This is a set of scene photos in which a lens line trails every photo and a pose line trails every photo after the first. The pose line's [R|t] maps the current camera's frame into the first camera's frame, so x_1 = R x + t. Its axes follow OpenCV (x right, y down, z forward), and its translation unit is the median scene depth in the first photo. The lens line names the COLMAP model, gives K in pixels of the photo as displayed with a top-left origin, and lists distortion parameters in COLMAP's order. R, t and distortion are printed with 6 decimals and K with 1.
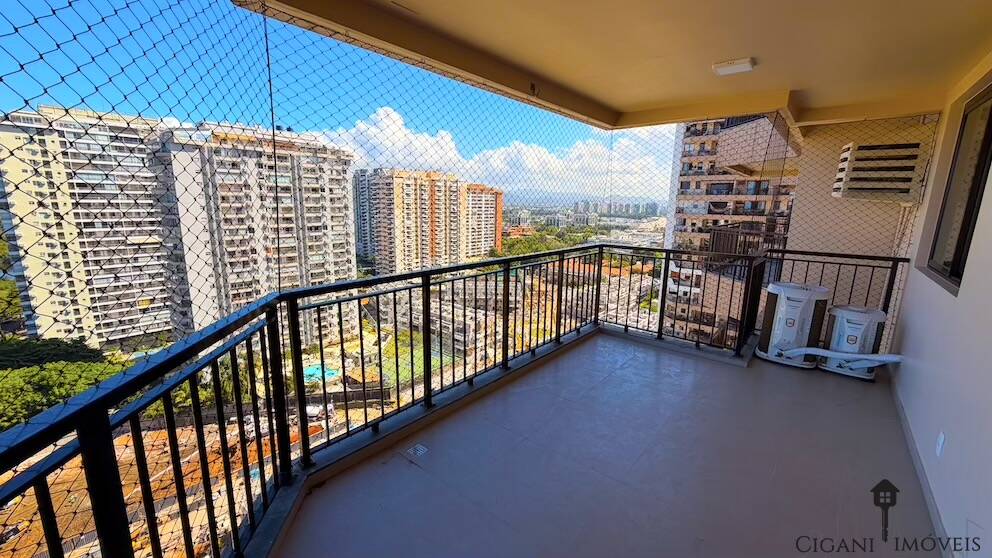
lens RADIAL K [[395.9, 0, 492.1], [0, 395.9, 279.5], [0, 0, 1]] dist [0.001027, -0.000324]
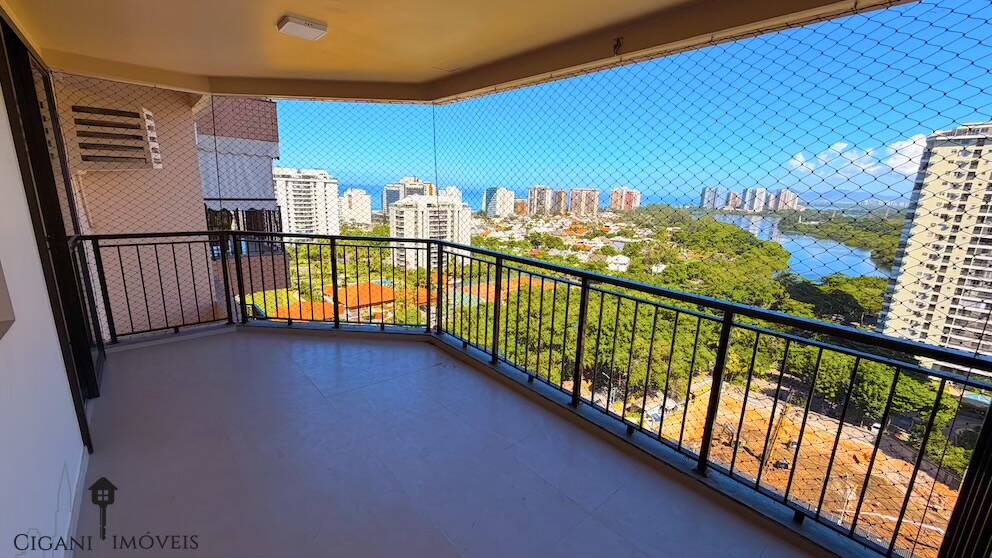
lens RADIAL K [[395.9, 0, 492.1], [0, 395.9, 279.5], [0, 0, 1]] dist [0.001027, -0.000324]
pose [[-0.140166, 0.201093, -0.969492, 0.069857], [-0.229509, 0.945891, 0.229379, -0.015221], [0.963161, 0.254659, -0.086430, 0.073134]]
